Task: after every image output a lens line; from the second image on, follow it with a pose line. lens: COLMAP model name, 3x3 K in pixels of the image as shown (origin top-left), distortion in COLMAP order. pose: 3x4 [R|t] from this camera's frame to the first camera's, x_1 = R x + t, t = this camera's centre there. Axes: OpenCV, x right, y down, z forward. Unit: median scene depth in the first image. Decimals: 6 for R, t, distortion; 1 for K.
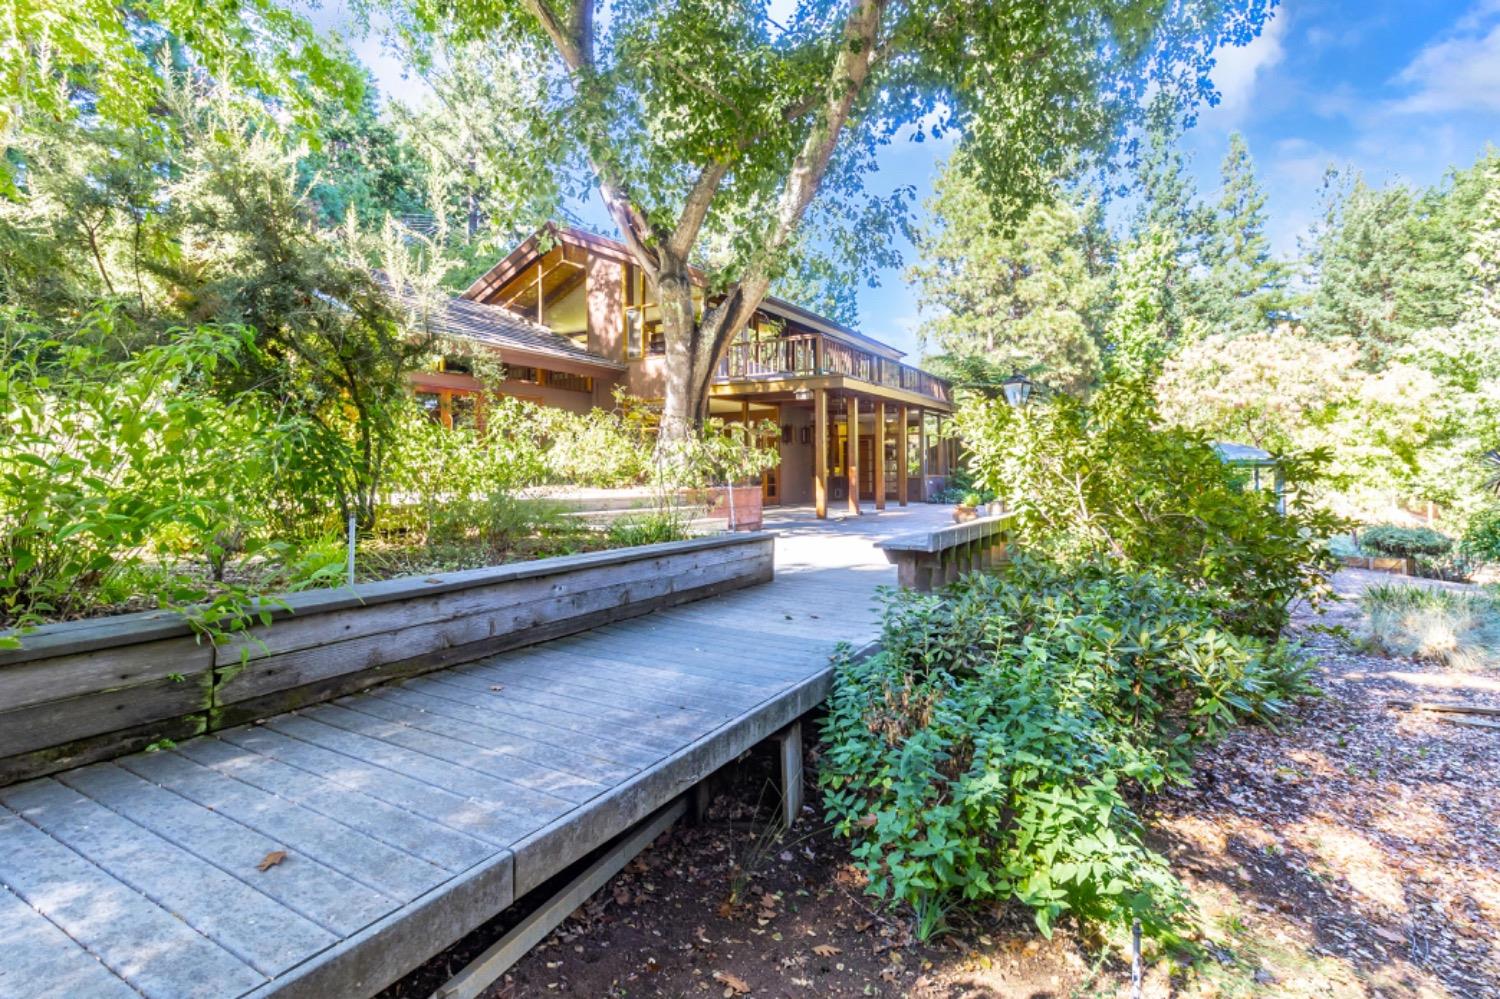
lens RADIAL K [[728.3, 0, 759.3], [0, 728.3, 492.6], [0, 0, 1]] dist [0.000832, 0.000067]
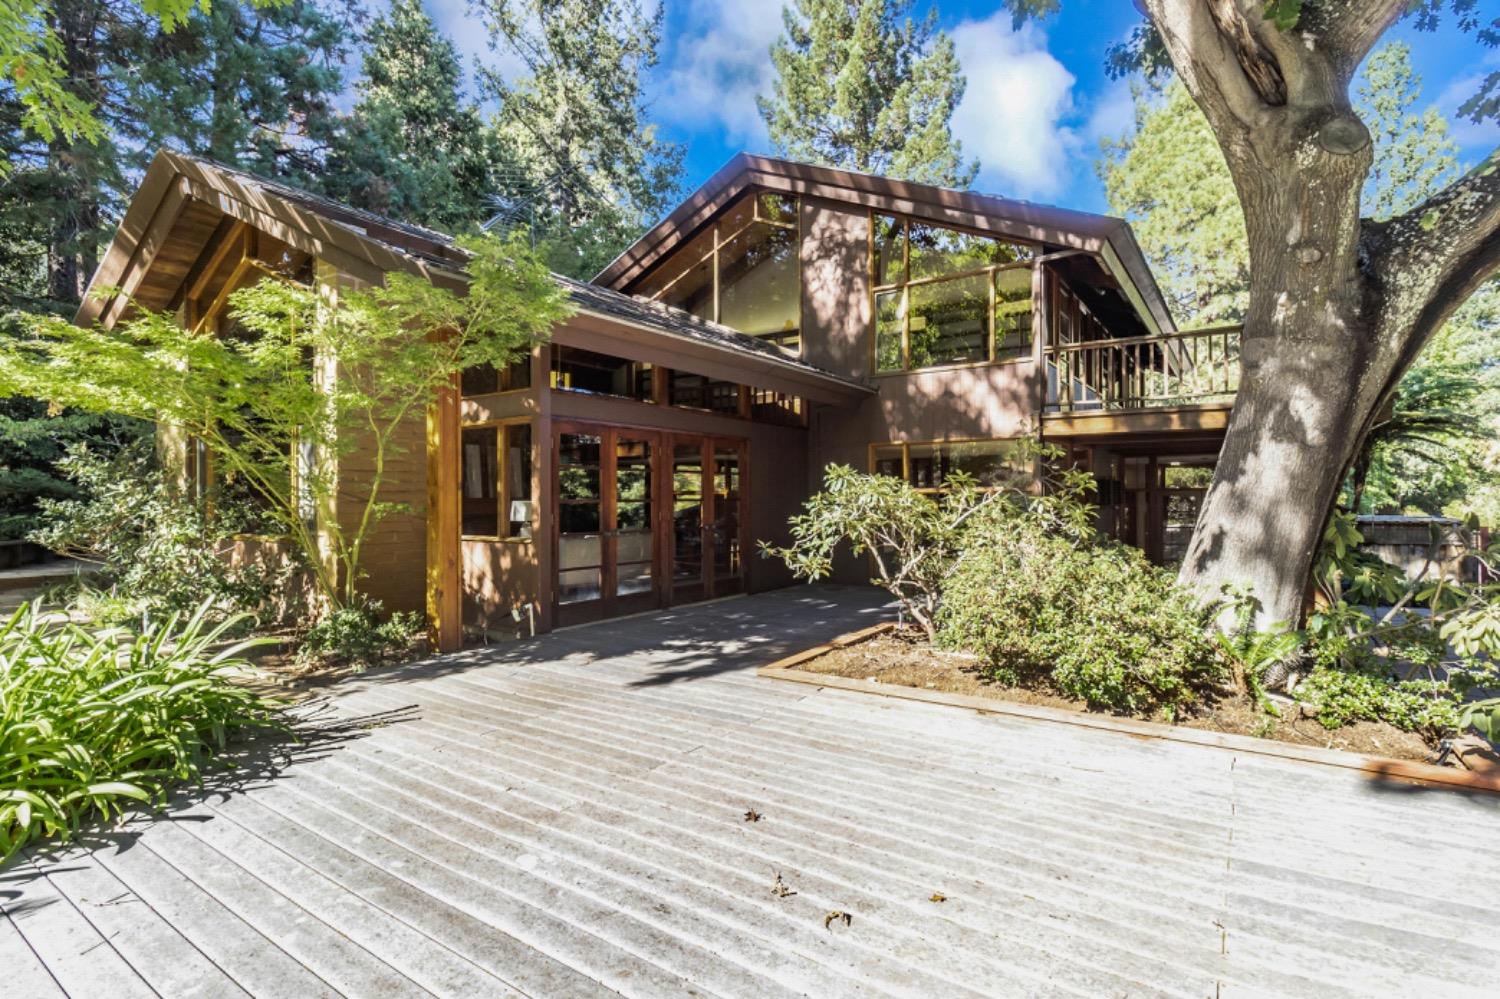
lens RADIAL K [[728.3, 0, 743.0], [0, 728.3, 501.1], [0, 0, 1]] dist [0.000832, 0.000067]
pose [[0.996153, 0.002349, -0.087595, -0.217344], [-0.004584, 0.999669, -0.025320, -0.051982], [0.087506, 0.025624, 0.995834, 0.356991]]
